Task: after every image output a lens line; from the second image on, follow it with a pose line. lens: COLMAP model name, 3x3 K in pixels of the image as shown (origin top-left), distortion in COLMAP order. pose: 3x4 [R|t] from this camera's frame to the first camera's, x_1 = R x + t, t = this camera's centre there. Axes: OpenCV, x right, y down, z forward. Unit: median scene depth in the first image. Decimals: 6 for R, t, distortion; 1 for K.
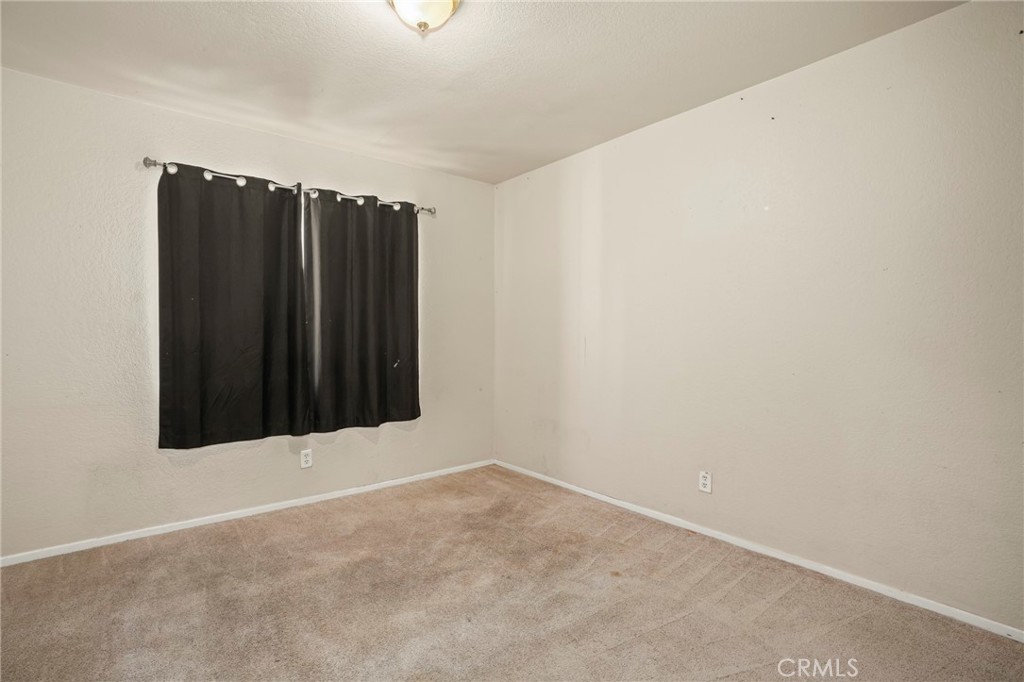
lens RADIAL K [[471.3, 0, 512.0], [0, 471.3, 341.0], [0, 0, 1]] dist [-0.086511, 0.039352]
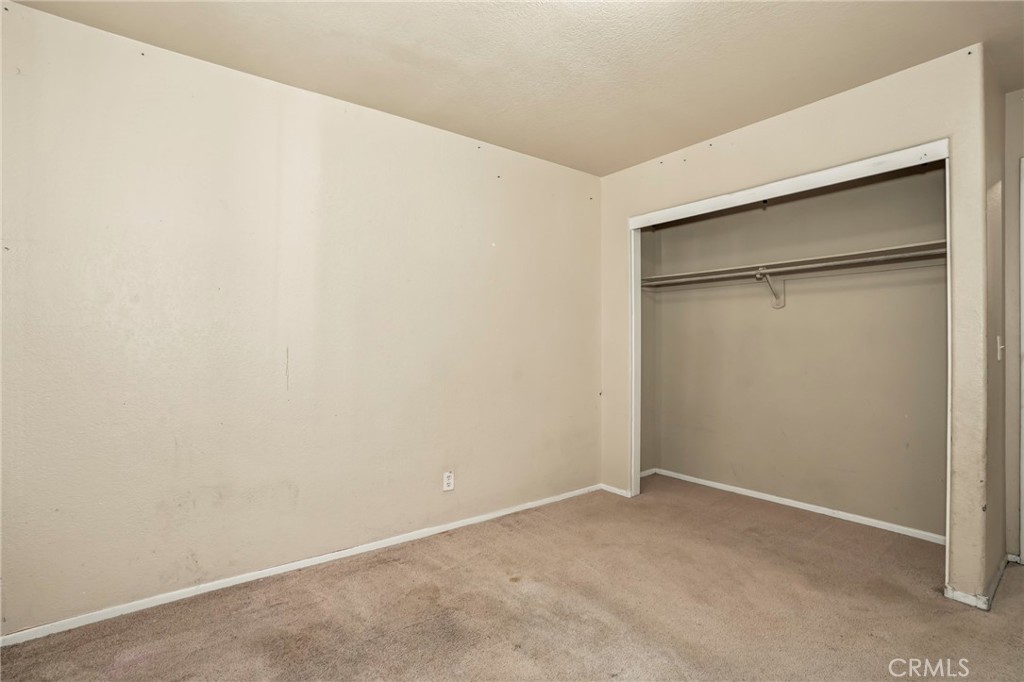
lens RADIAL K [[471.3, 0, 512.0], [0, 471.3, 341.0], [0, 0, 1]] dist [-0.086511, 0.039352]
pose [[0.048773, 0.009972, 0.998760, -0.661528], [0.021175, 0.999715, -0.011016, -0.005250], [-0.998585, 0.021686, 0.048548, 0.792630]]
